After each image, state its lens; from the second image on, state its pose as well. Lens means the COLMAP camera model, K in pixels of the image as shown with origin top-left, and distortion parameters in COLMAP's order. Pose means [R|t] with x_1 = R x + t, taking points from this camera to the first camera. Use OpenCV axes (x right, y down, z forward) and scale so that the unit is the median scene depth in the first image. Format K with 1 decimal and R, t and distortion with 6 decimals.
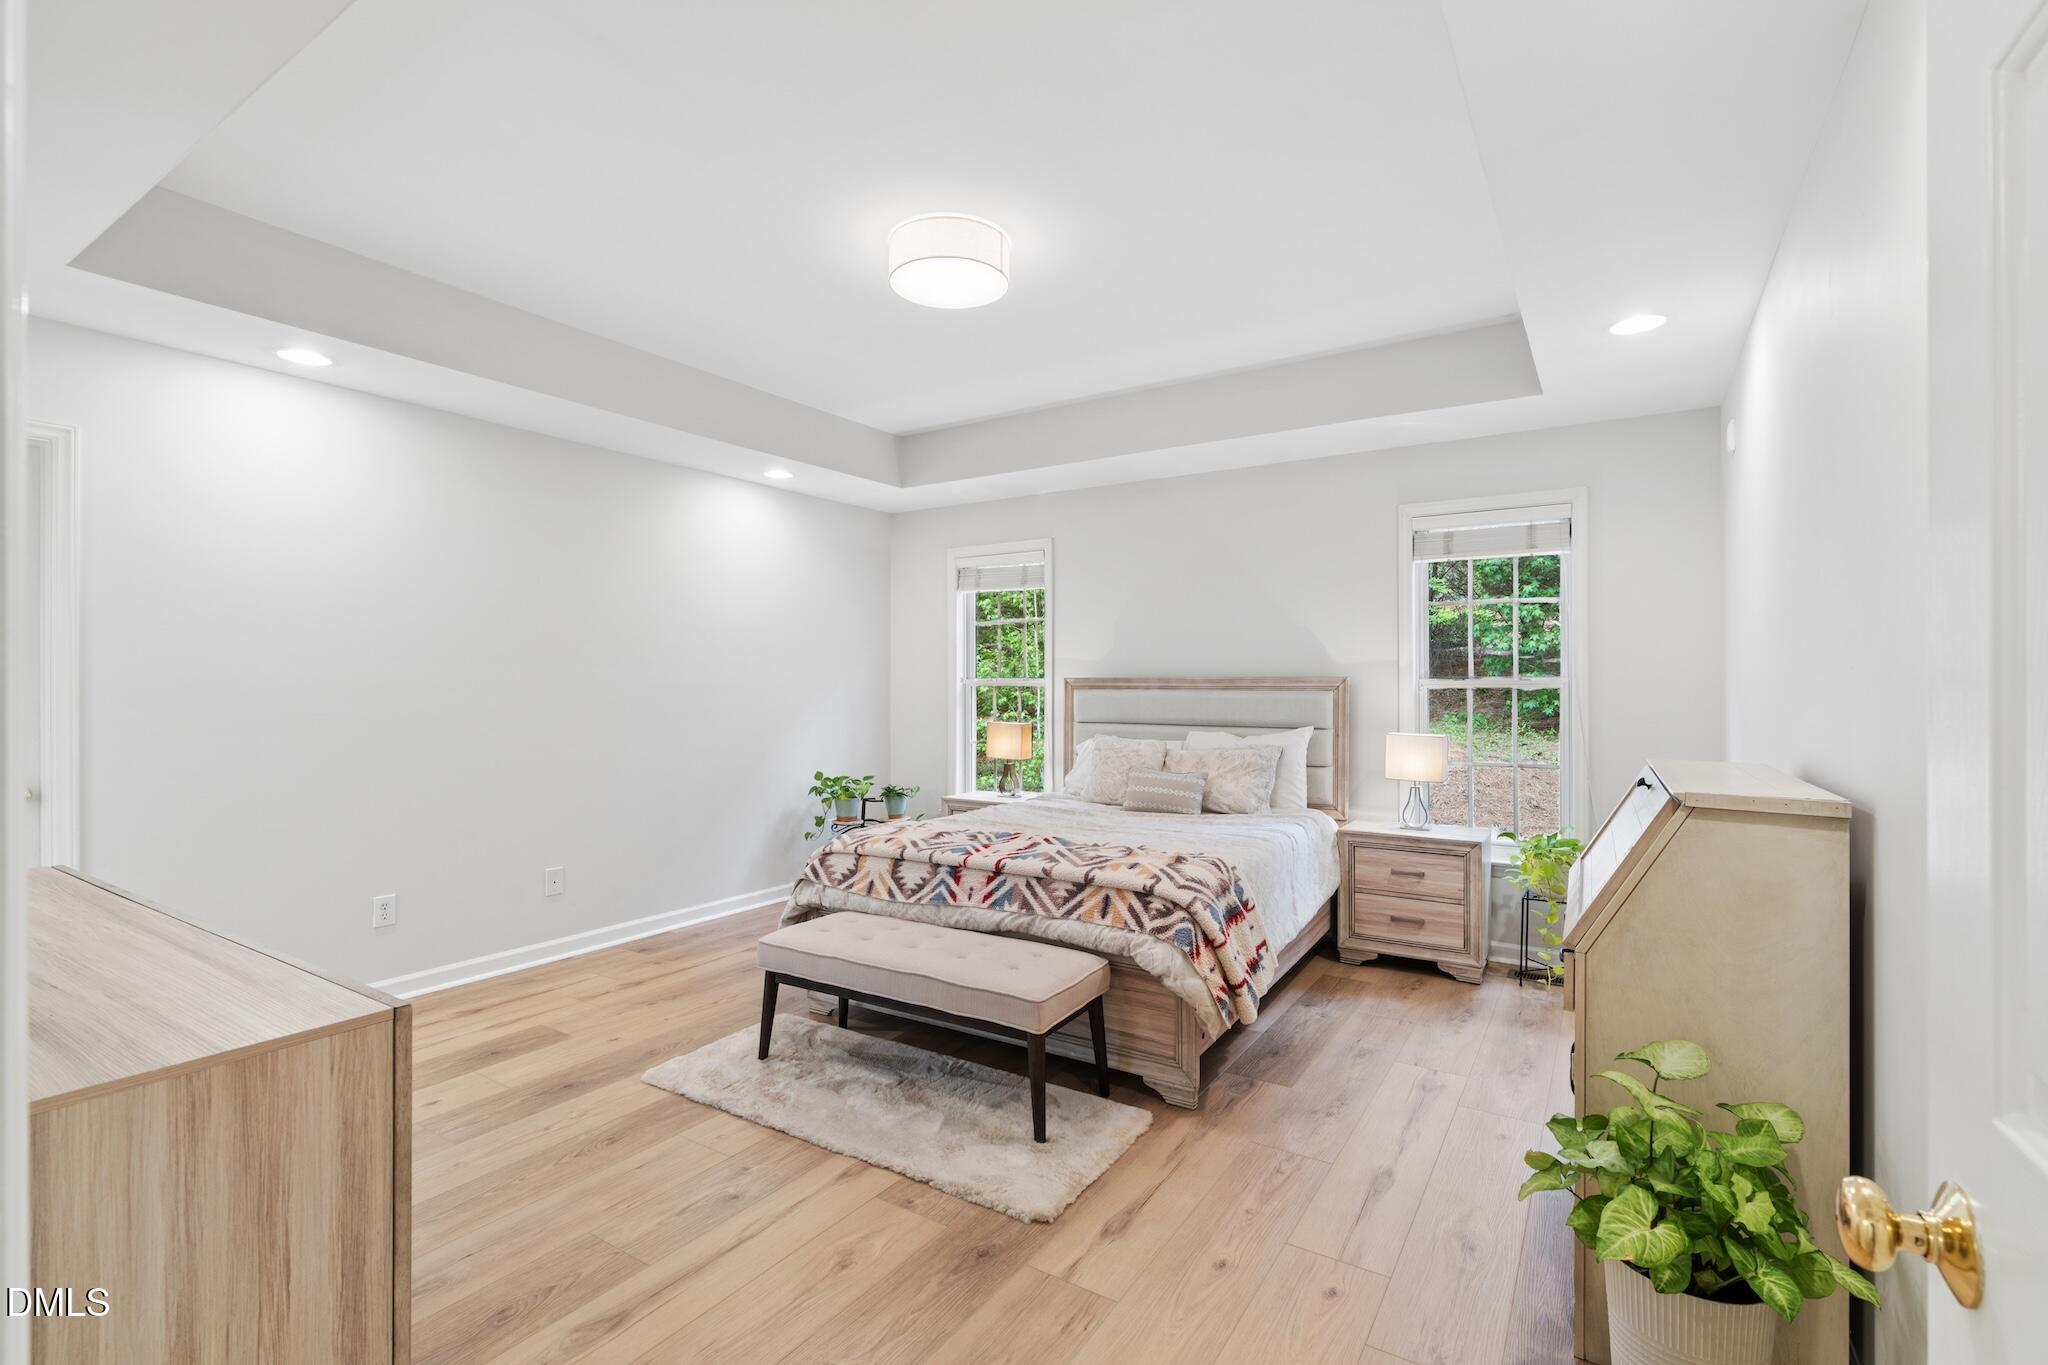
lens RADIAL K [[917.4, 0, 1027.8], [0, 917.4, 695.6], [0, 0, 1]] dist [0.000648, 0.000024]
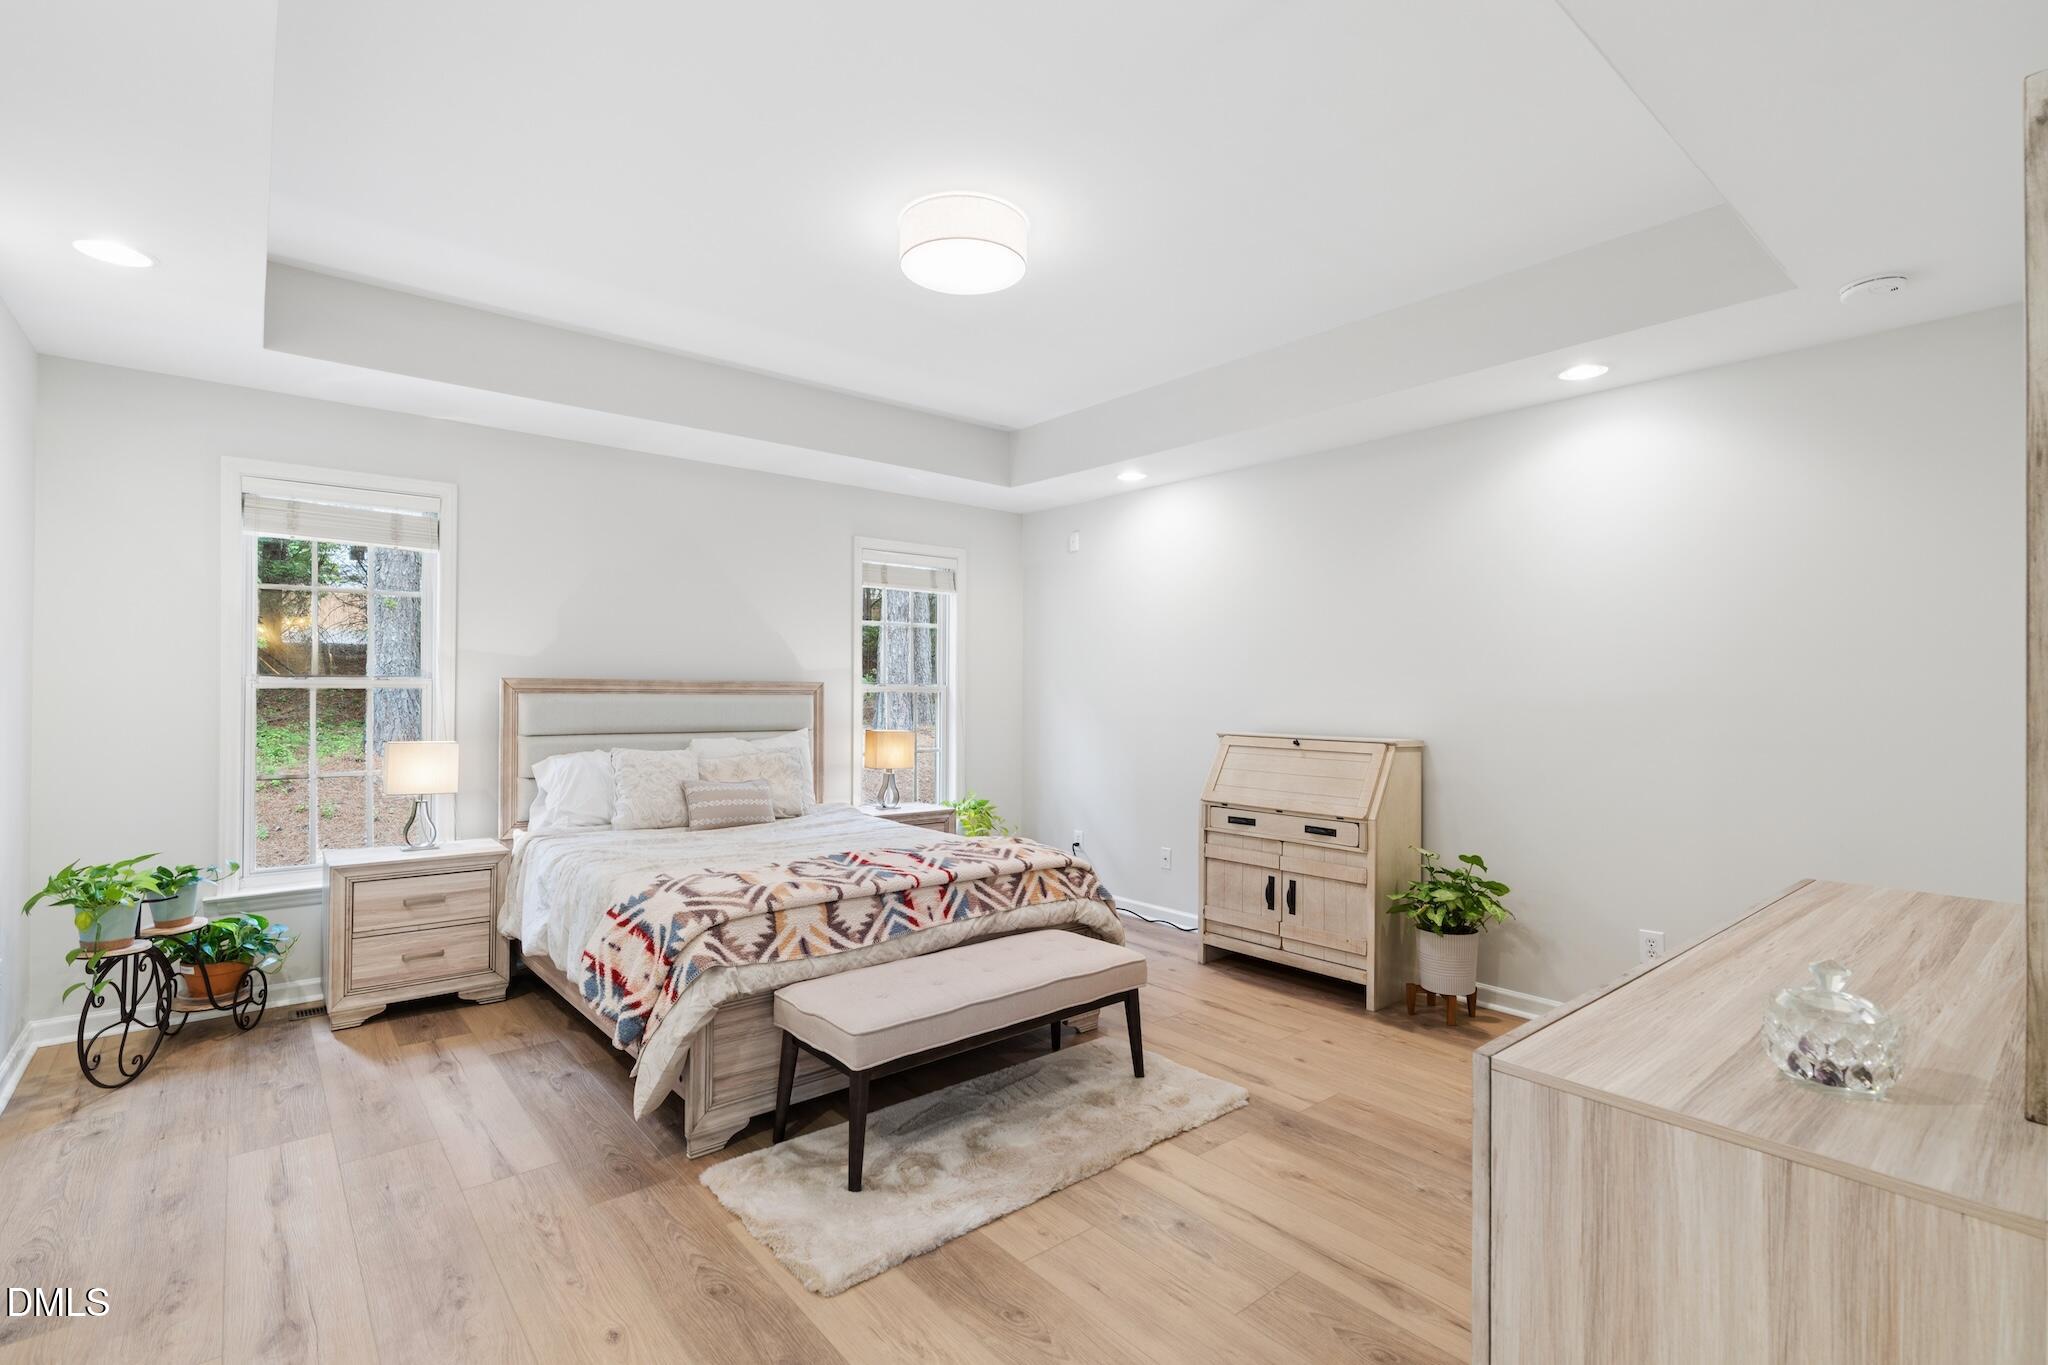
lens RADIAL K [[946.9, 0, 1024.0], [0, 946.9, 682.5], [0, 0, 1]] dist [0.001094, 0.000235]
pose [[0.302562, 0.008839, 0.953089, -0.905432], [0.004691, 0.999931, -0.010763, -0.008523], [-0.953118, 0.007727, 0.302500, 0.580675]]
